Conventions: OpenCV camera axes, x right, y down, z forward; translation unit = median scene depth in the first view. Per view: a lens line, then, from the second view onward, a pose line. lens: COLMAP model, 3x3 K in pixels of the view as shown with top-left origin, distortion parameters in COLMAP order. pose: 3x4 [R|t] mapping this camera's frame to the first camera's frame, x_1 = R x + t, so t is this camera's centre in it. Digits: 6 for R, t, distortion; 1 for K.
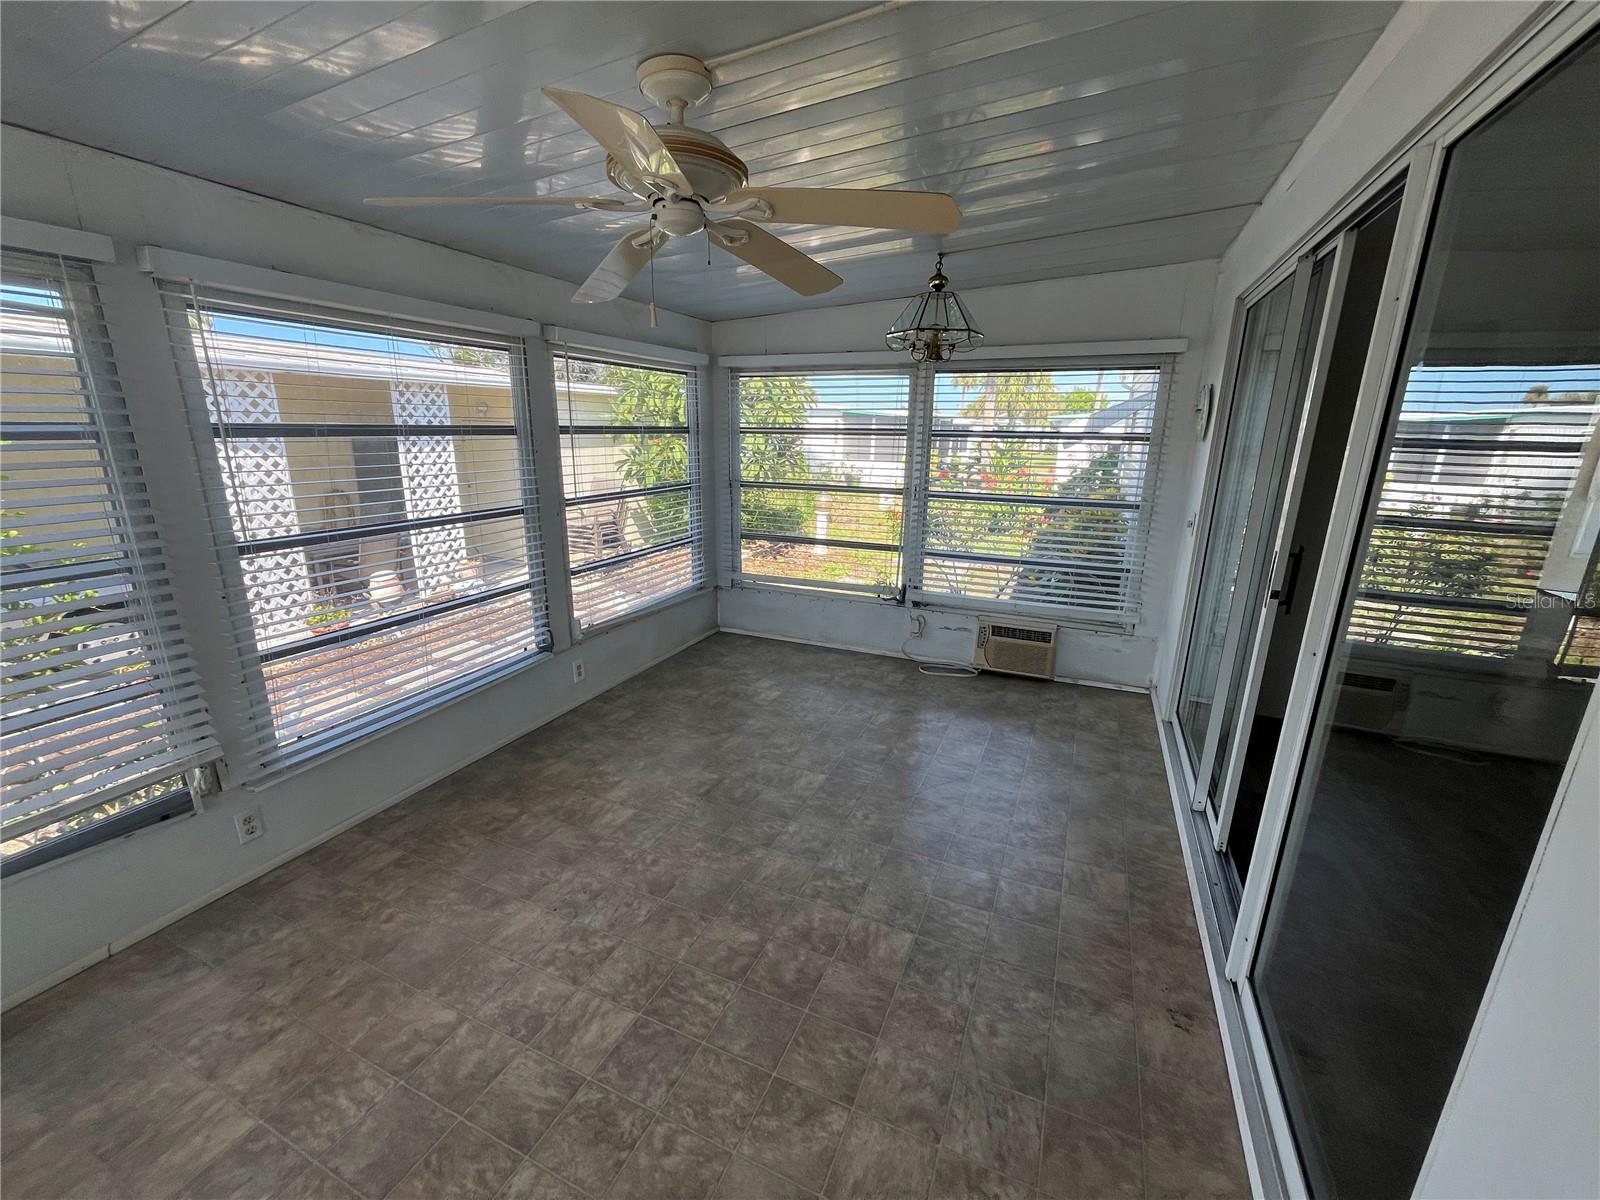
lens RADIAL K [[657.0, 0, 797.5], [0, 657.0, 599.8], [0, 0, 1]] dist [-0.000114, -0.000645]
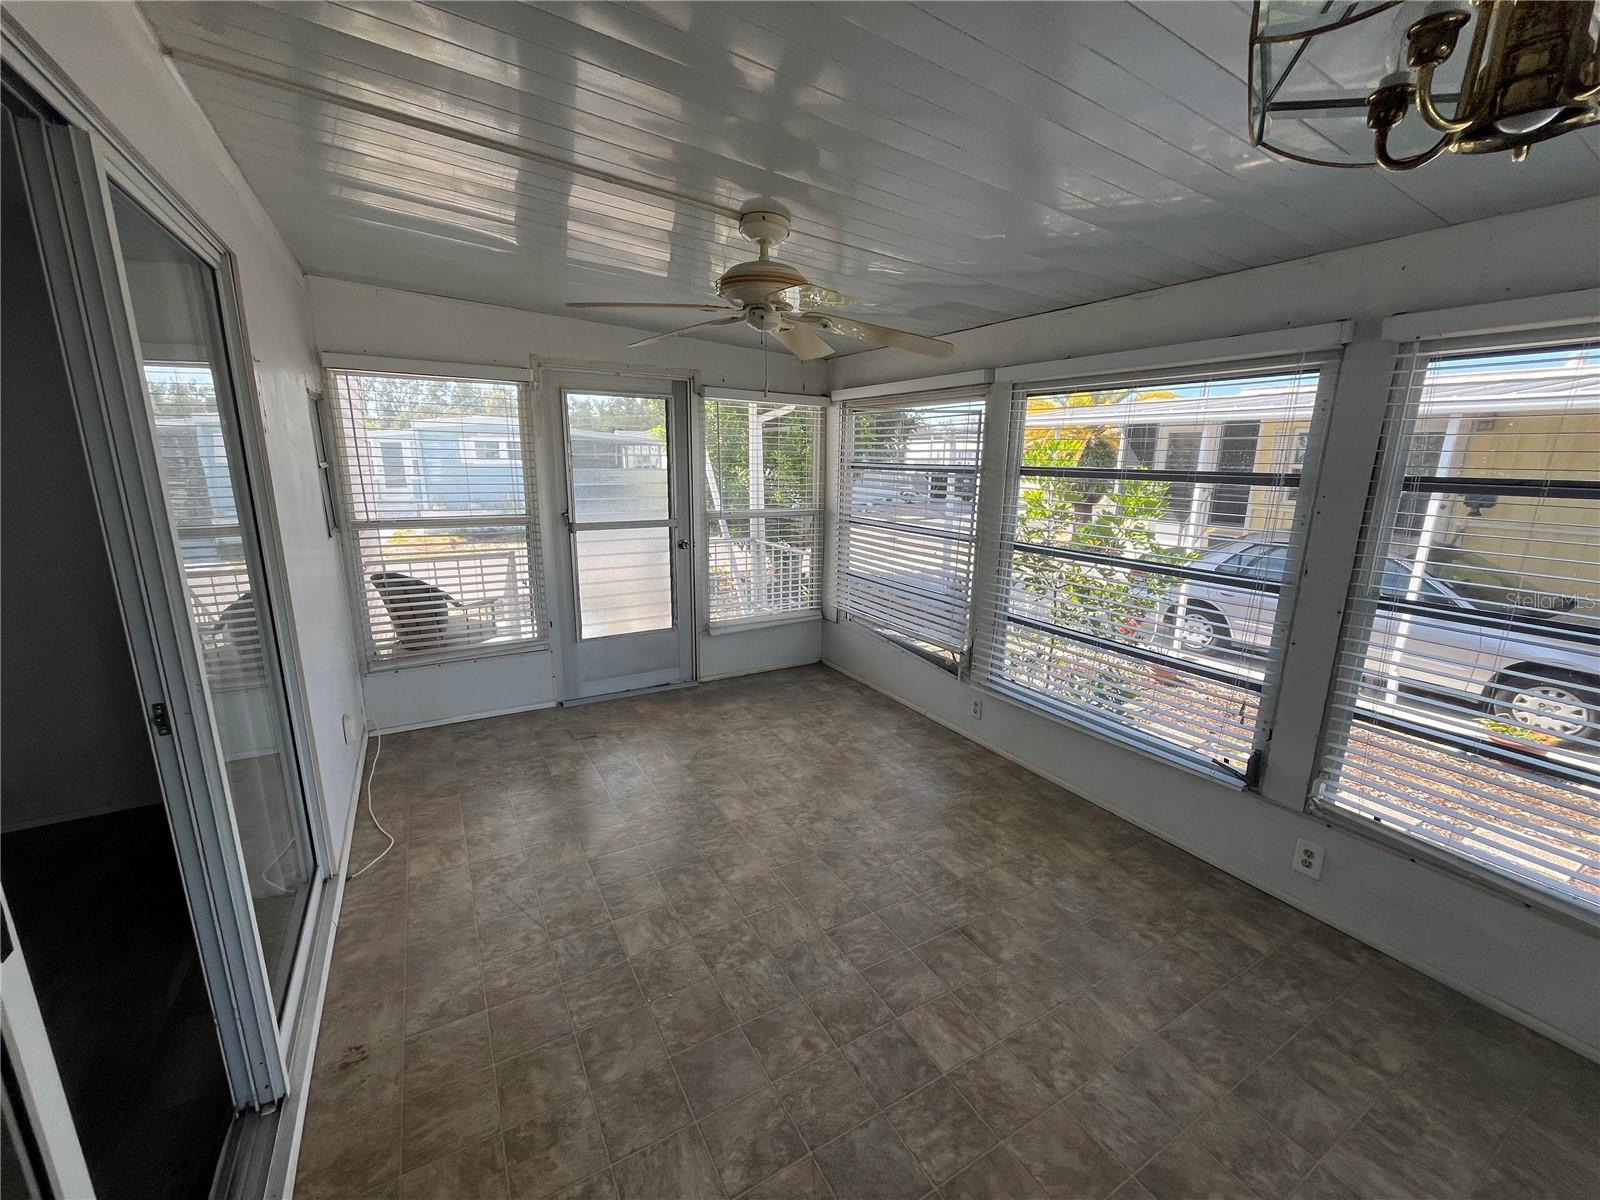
lens RADIAL K [[657.0, 0, 813.4], [0, 657.0, 627.4], [0, 0, 1]] dist [-0.000114, -0.000645]
pose [[-0.586066, 0.189728, -0.787737, 0.497962], [-0.221119, 0.897847, 0.380758, -0.281542], [0.779508, 0.397333, -0.484245, 1.049289]]
